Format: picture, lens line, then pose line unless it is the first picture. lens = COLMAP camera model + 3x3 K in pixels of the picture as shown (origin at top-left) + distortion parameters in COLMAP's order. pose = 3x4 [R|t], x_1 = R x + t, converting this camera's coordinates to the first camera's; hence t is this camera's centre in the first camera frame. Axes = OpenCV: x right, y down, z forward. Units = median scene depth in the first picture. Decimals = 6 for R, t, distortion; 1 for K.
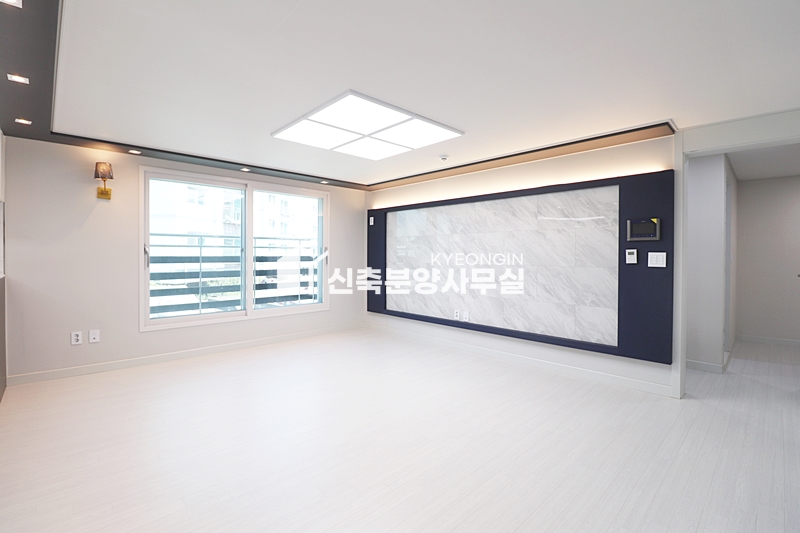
lens RADIAL K [[369.9, 0, 401.4], [0, 369.9, 258.9], [0, 0, 1]] dist [0.000856, -0.012673]
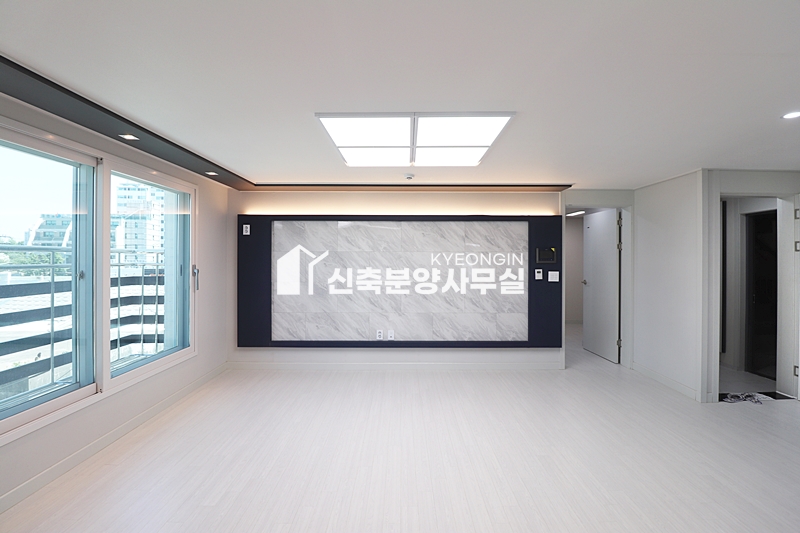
lens RADIAL K [[377.7, 0, 404.5], [0, 377.7, 263.1], [0, 0, 1]] dist [0.001772, 0.000363]
pose [[0.693367, -0.007564, 0.720545, -0.565242], [0.008227, 0.999963, 0.002580, -0.042689], [-0.720537, 0.004139, 0.693404, 0.285750]]
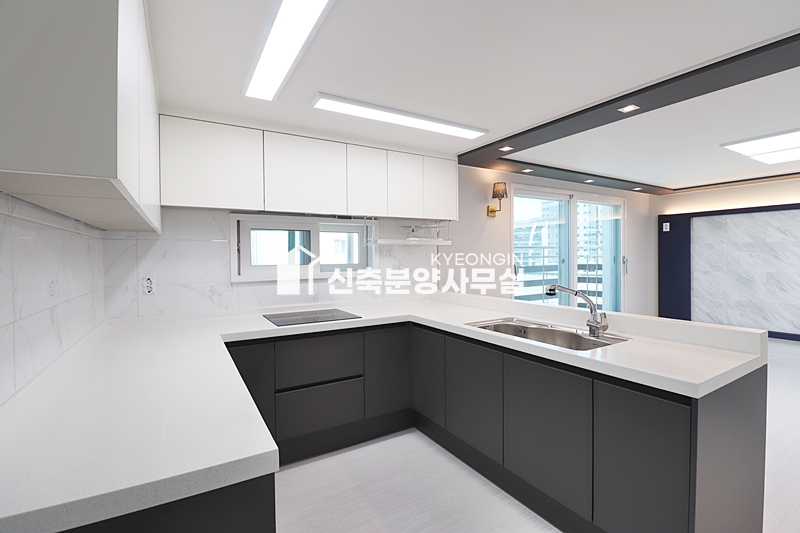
lens RADIAL K [[369.9, 0, 401.4], [0, 369.9, 258.9], [0, 0, 1]] dist [0.000856, -0.012673]
pose [[0.975824, -0.011767, -0.218242, -0.716804], [0.011576, 0.999931, -0.002157, -0.036173], [0.218252, -0.000421, 0.975892, -0.084404]]
